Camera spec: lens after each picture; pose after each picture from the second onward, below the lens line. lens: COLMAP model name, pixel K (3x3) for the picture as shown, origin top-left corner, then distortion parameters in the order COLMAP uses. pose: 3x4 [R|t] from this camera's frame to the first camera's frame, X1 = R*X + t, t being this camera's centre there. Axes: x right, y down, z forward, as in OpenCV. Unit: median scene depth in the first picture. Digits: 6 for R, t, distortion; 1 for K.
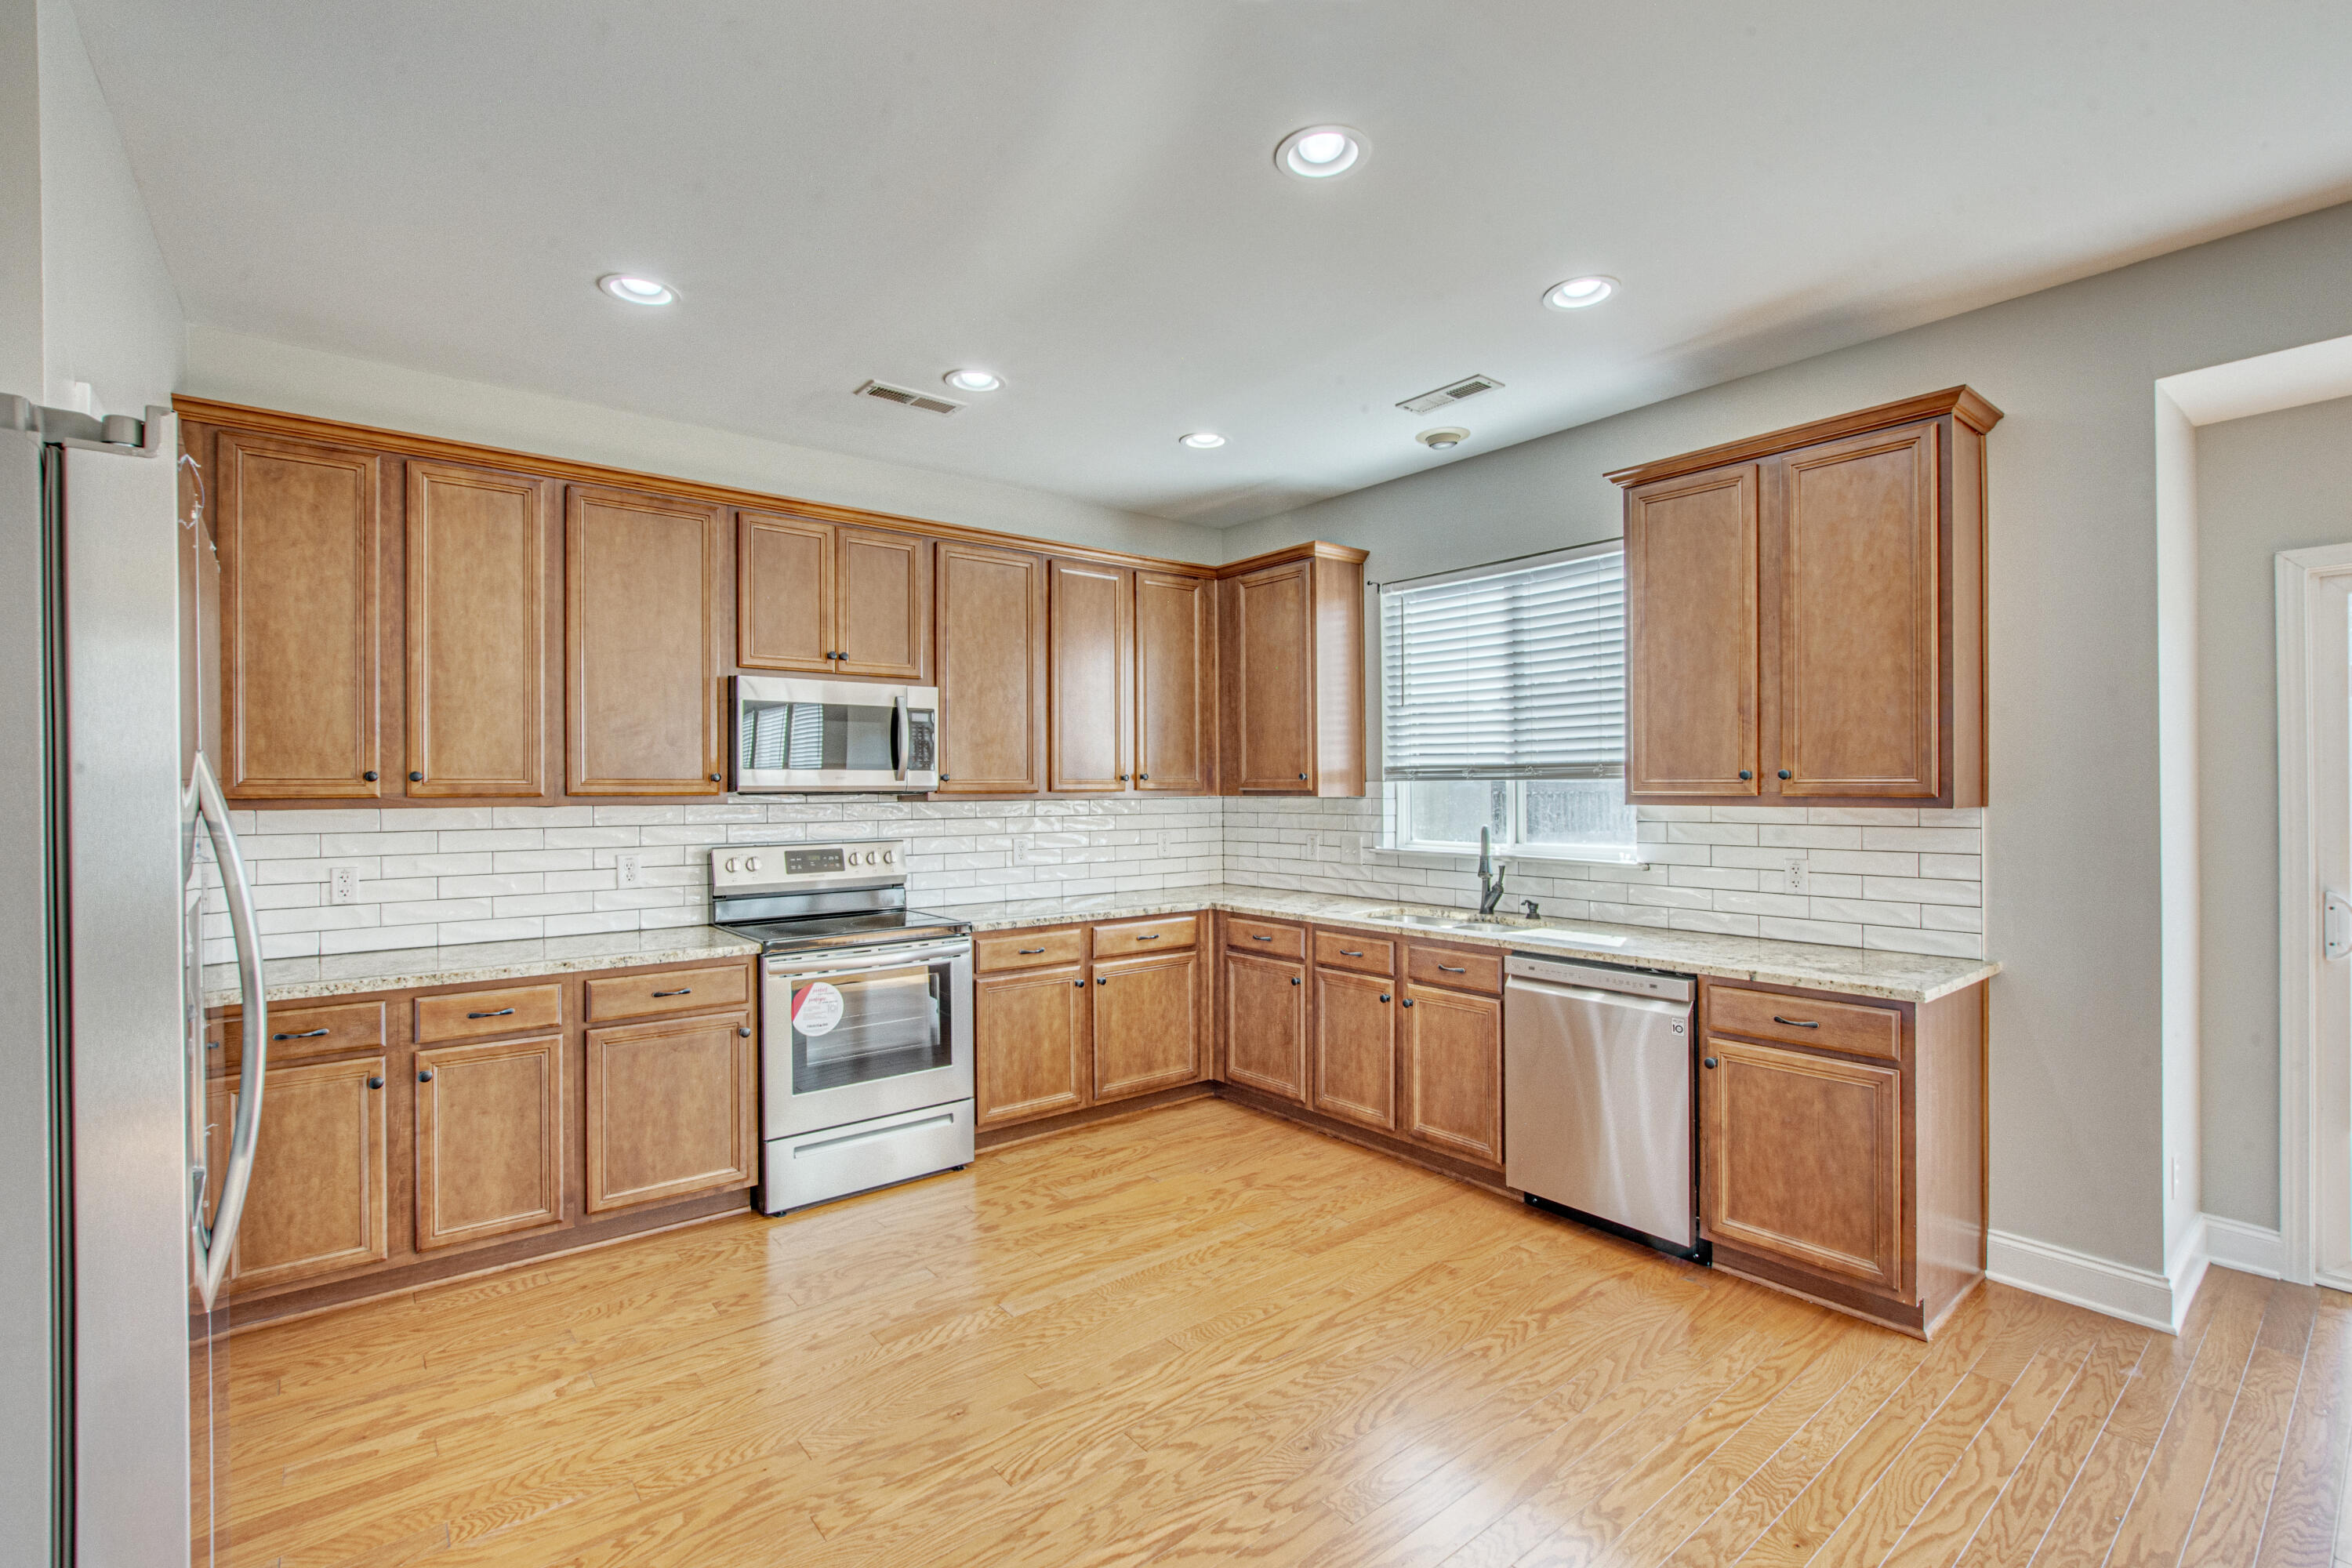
lens RADIAL K [[1044.4, 0, 1176.0], [0, 1044.4, 784.0], [0, 0, 1]] dist [-0.010646, 0.000113]
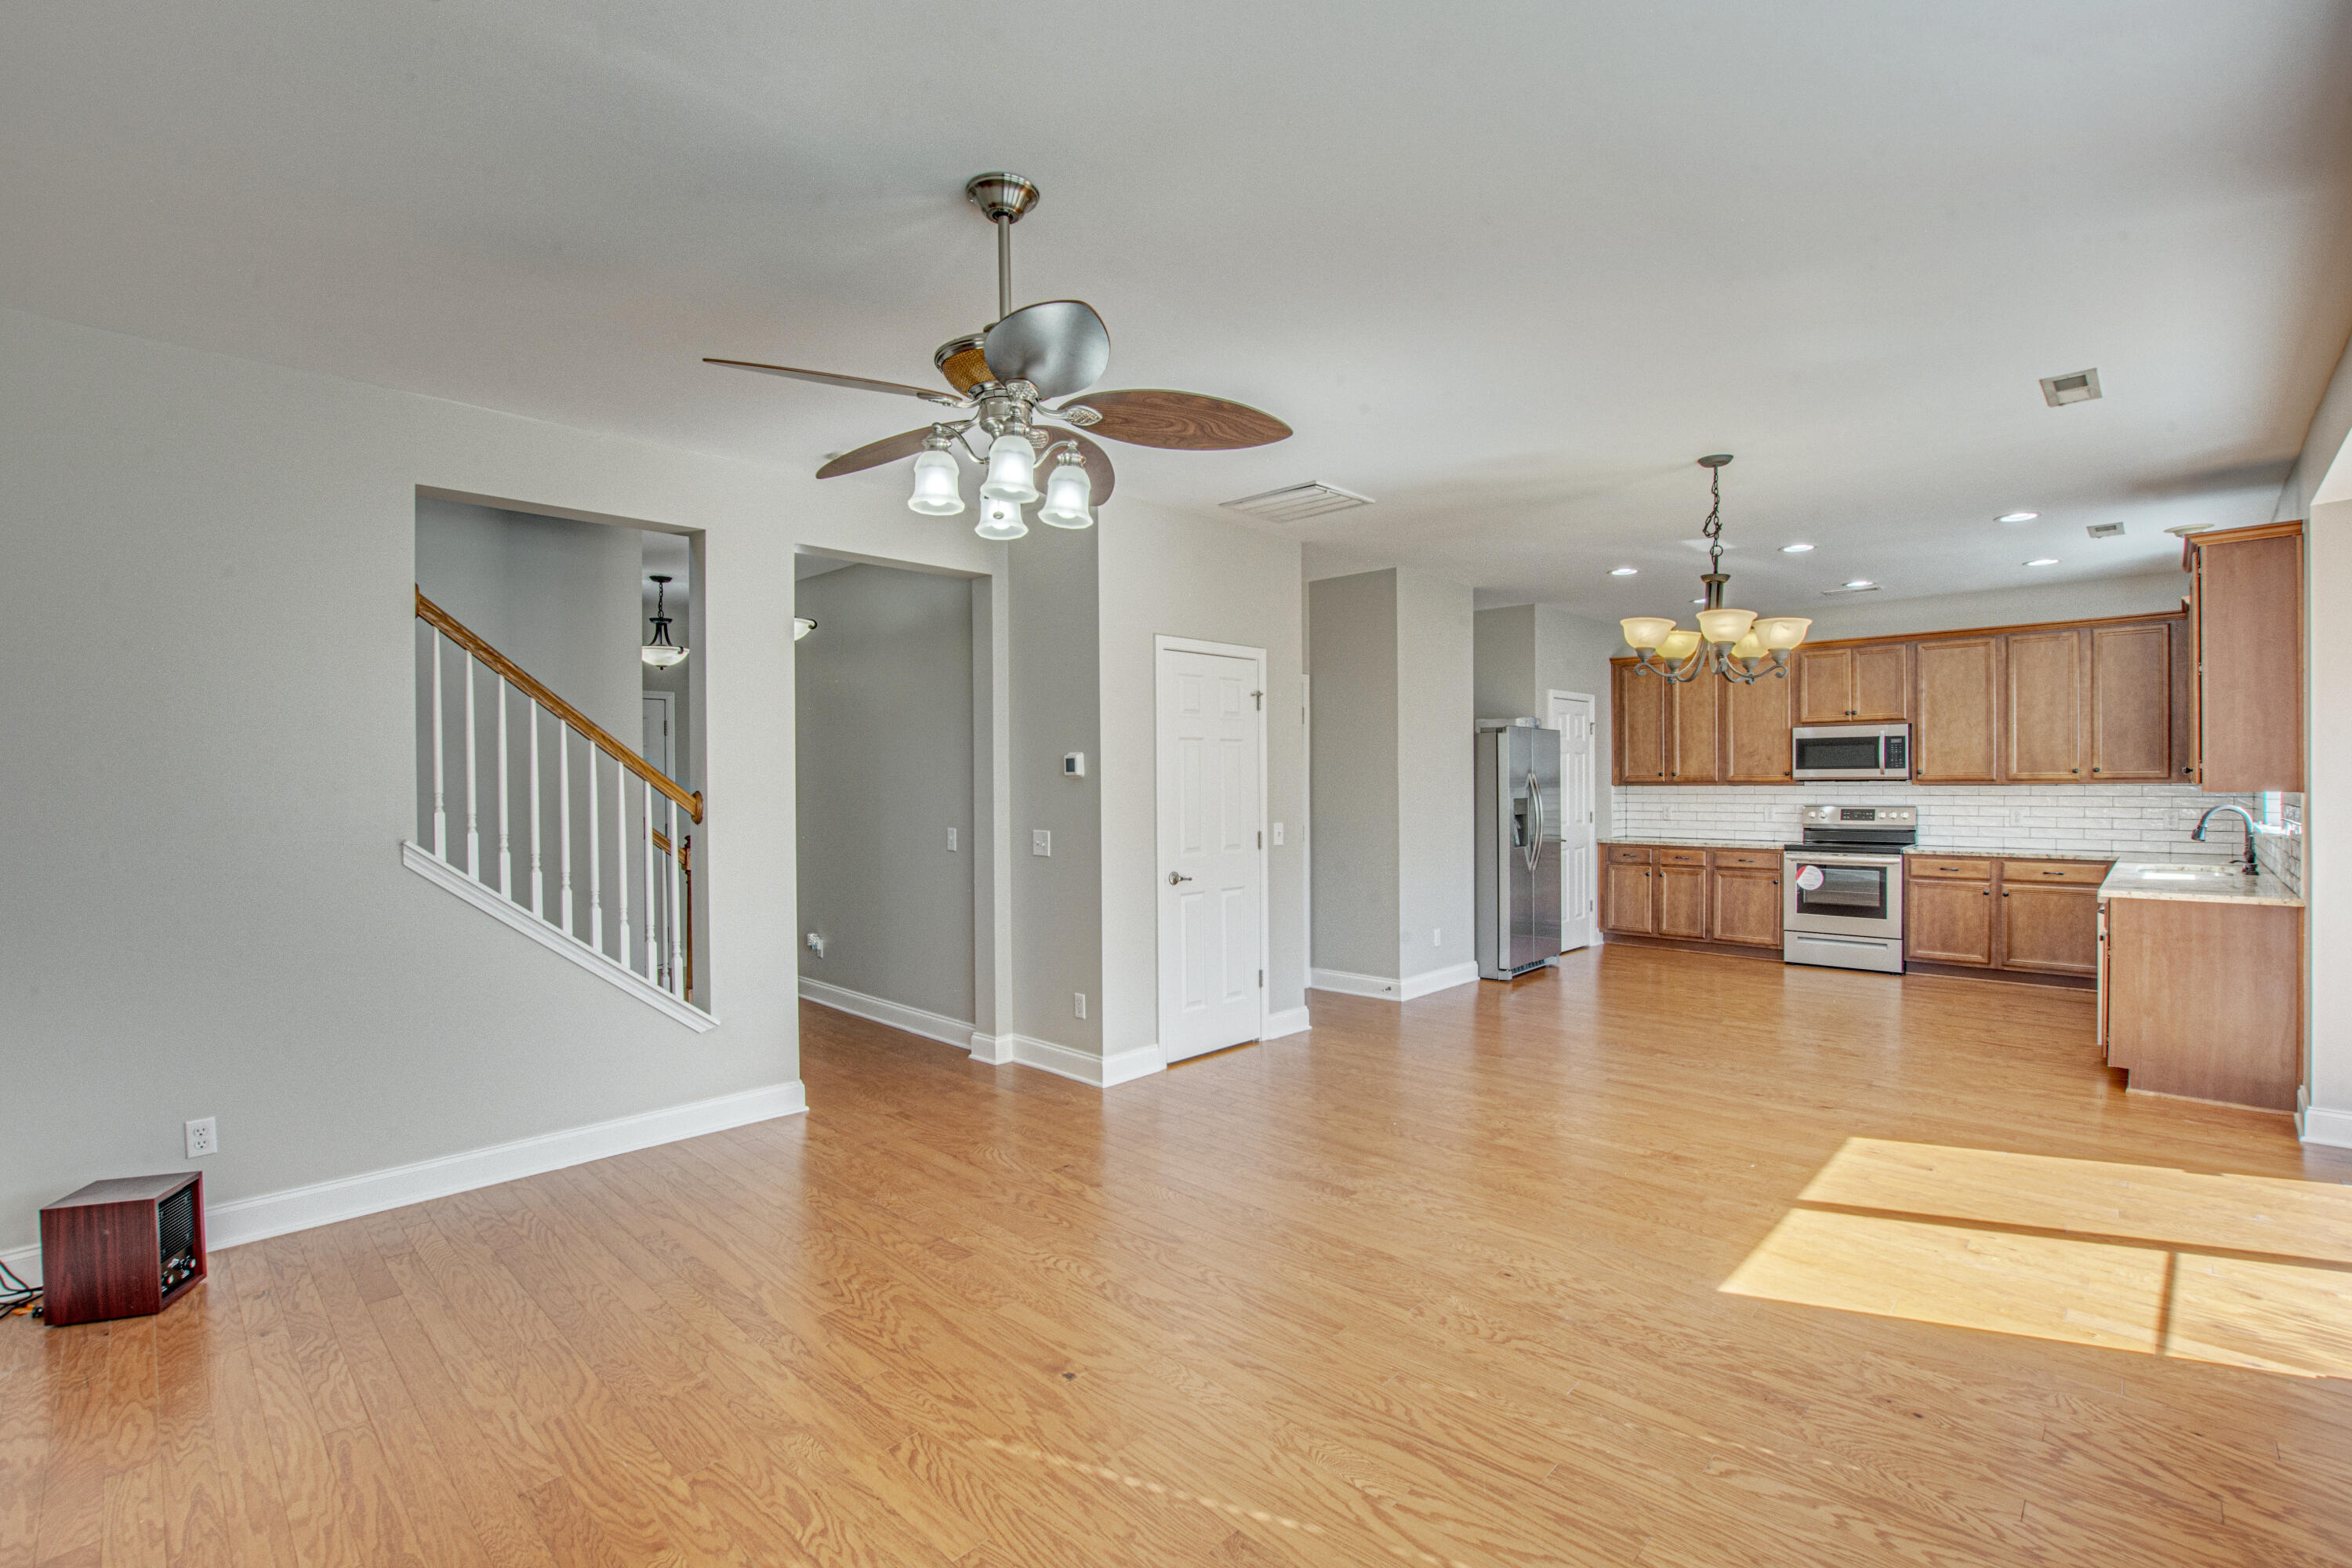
lens RADIAL K [[1044.4, 0, 1176.0], [0, 1044.4, 784.0], [0, 0, 1]] dist [-0.010646, 0.000113]
pose [[0.124055, 0.006560, -0.992254, 1.741304], [0.009132, 0.999928, 0.007752, -0.013861], [0.992233, -0.010023, 0.123986, -0.634023]]
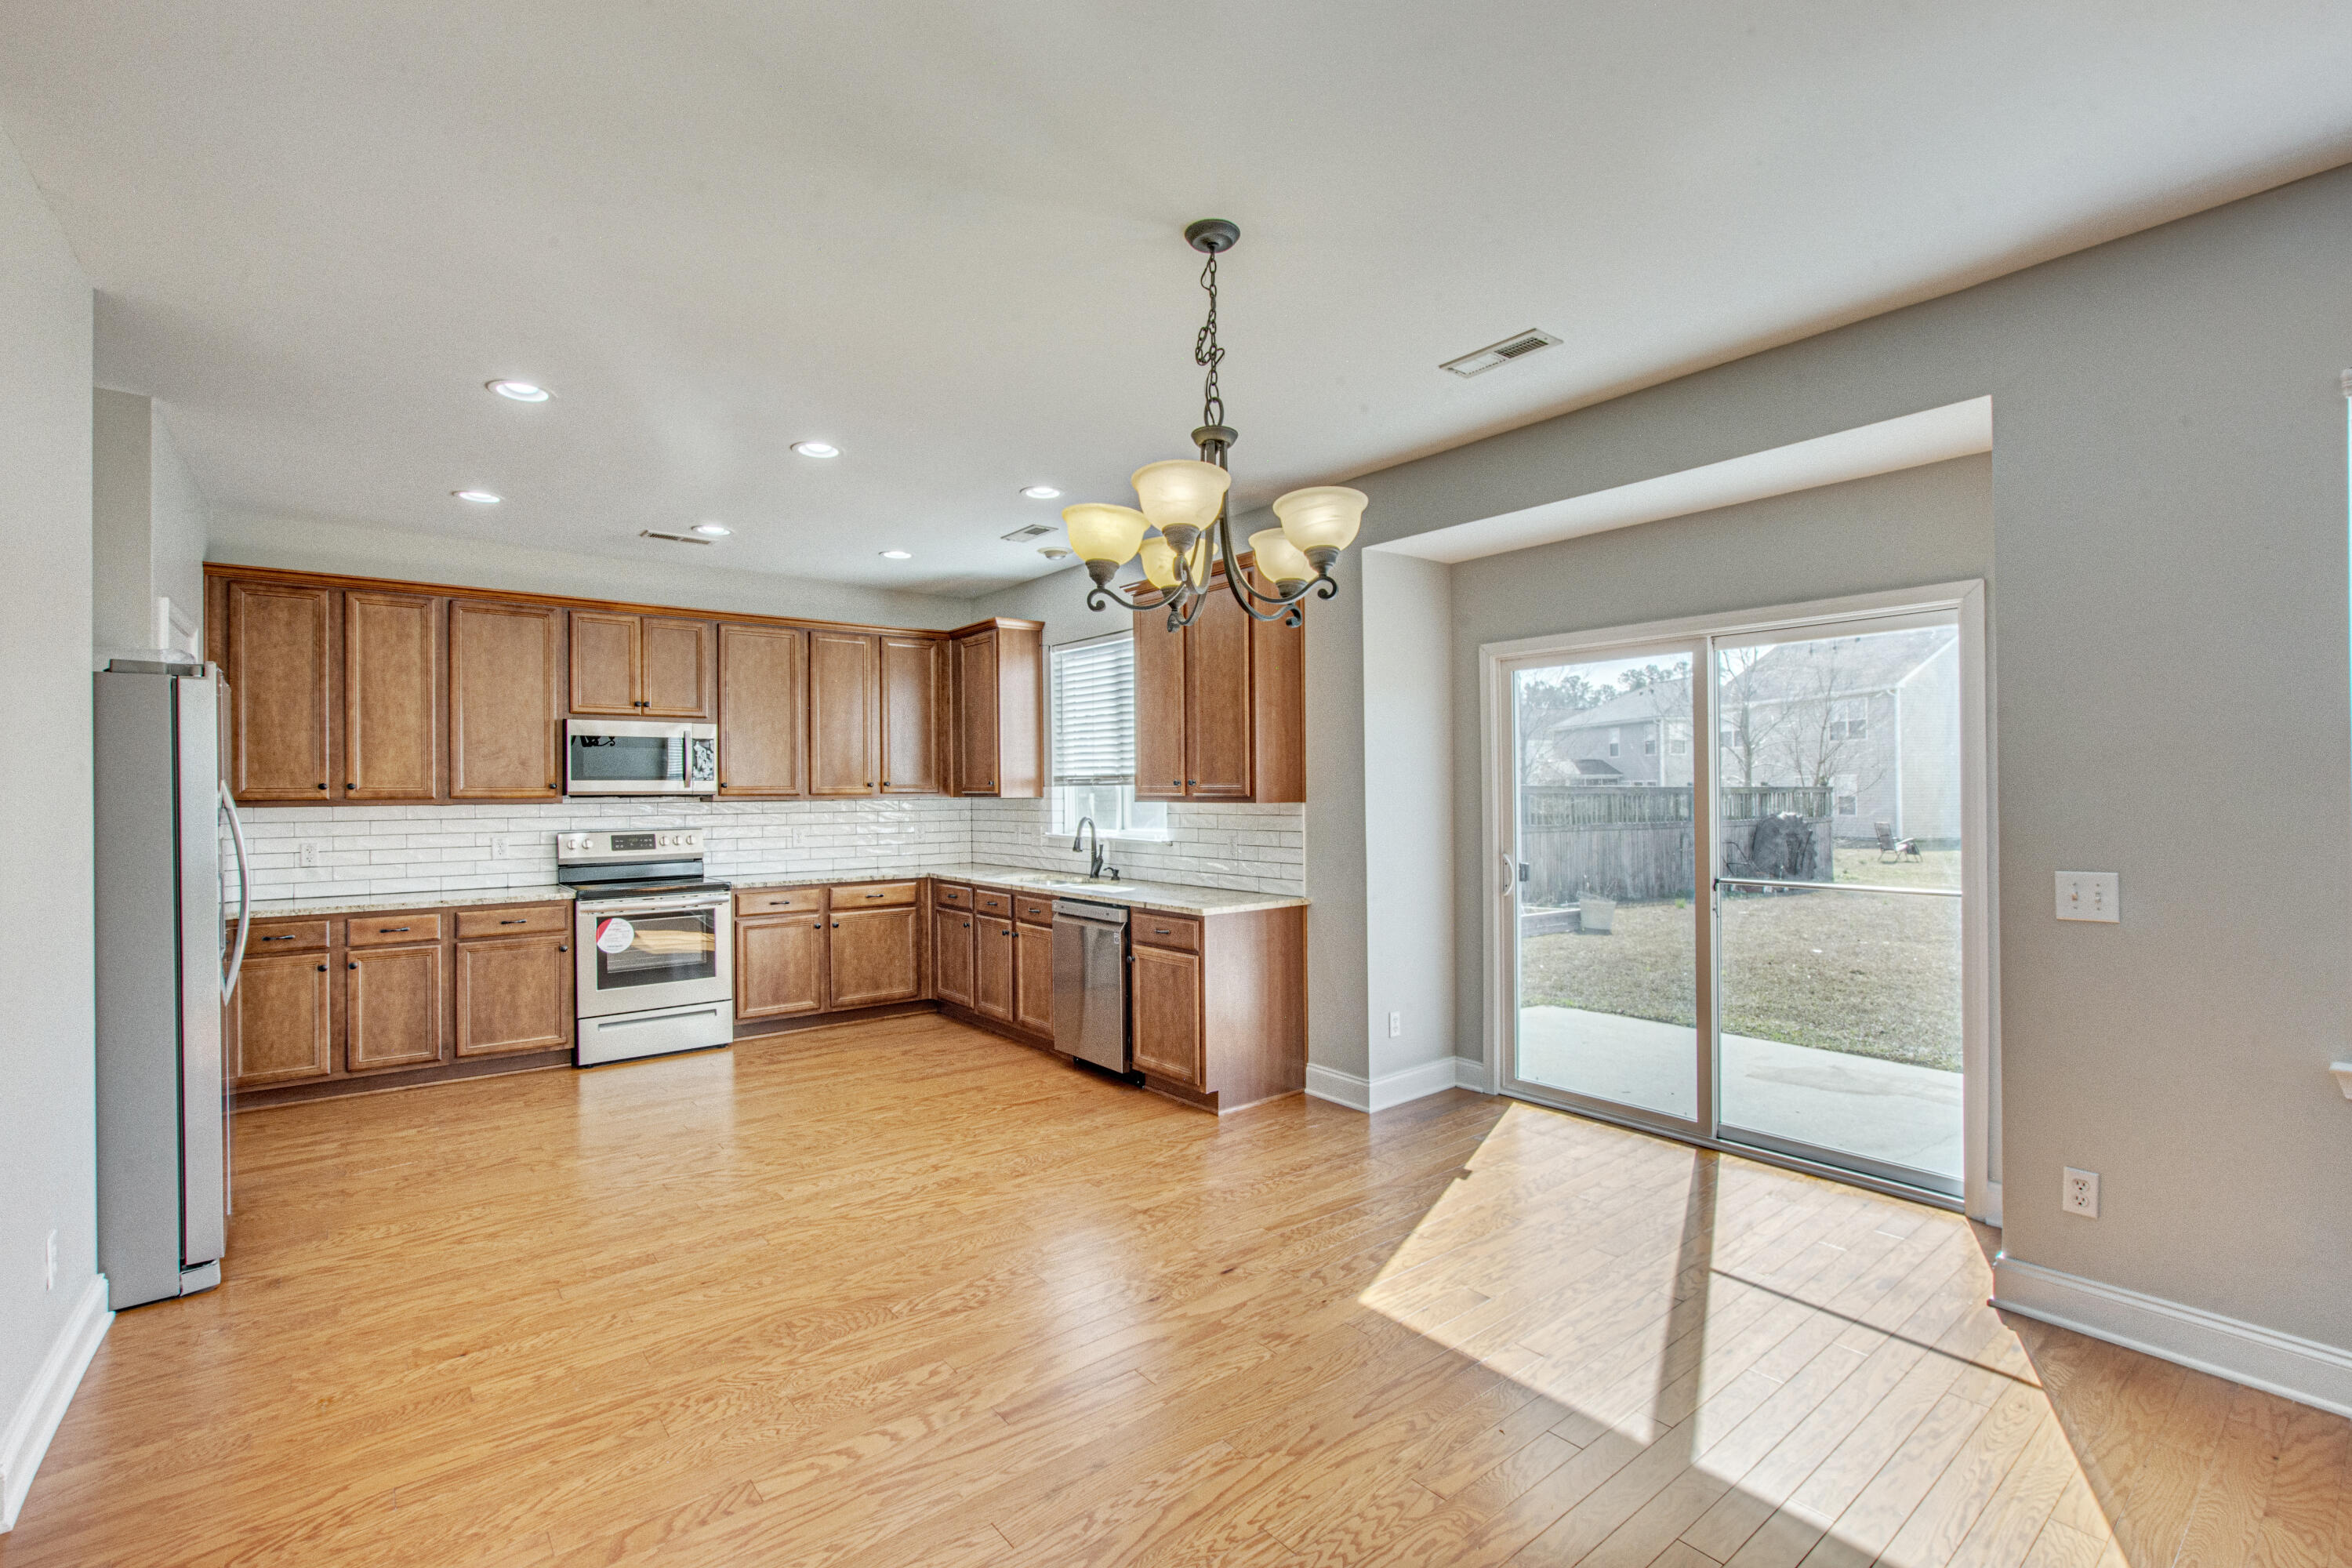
lens RADIAL K [[1044.4, 0, 1176.0], [0, 1044.4, 784.0], [0, 0, 1]] dist [-0.010646, 0.000113]
pose [[0.999974, -0.002673, -0.006698, 0.513295], [0.002661, 0.999995, -0.001893, -0.004046], [0.006703, 0.001875, 0.999976, -0.553852]]
